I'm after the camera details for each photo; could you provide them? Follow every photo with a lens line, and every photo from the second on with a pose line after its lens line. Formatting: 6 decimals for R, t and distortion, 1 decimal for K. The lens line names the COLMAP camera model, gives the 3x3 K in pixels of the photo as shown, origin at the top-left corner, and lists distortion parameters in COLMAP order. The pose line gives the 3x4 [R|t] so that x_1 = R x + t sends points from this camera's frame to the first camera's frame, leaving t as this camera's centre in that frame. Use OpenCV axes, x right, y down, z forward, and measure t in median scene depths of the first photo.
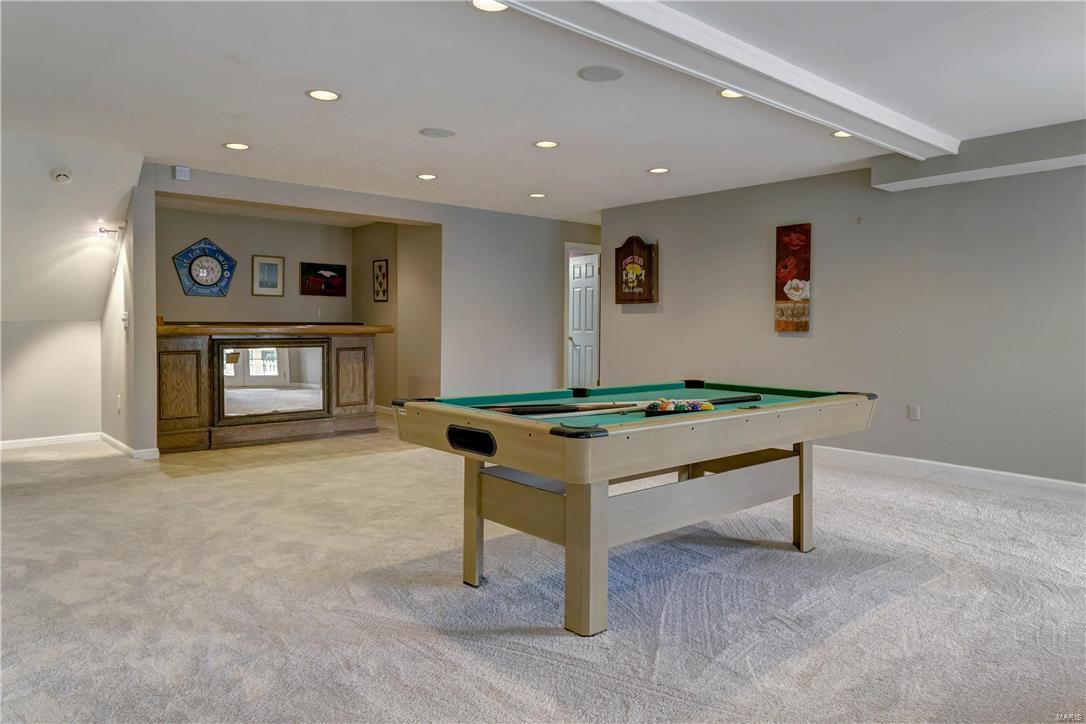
lens RADIAL K [[704.8, 0, 544.9], [0, 704.8, 355.7], [0, 0, 1]] dist [-0.000450, 0.000918]
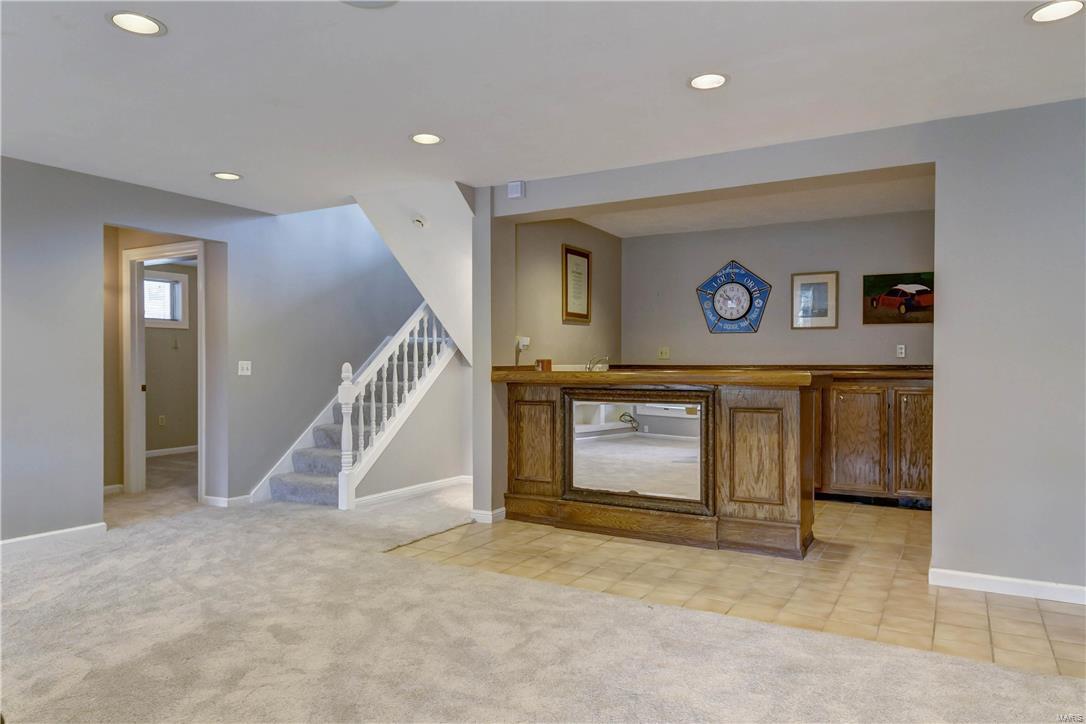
lens RADIAL K [[704.8, 0, 543.4], [0, 704.8, 371.5], [0, 0, 1]] dist [-0.000450, 0.000918]
pose [[0.320202, 0.004321, -0.947340, 0.236060], [-0.039288, 0.999190, -0.008722, -0.029534], [0.946534, 0.040012, 0.320112, 0.622598]]
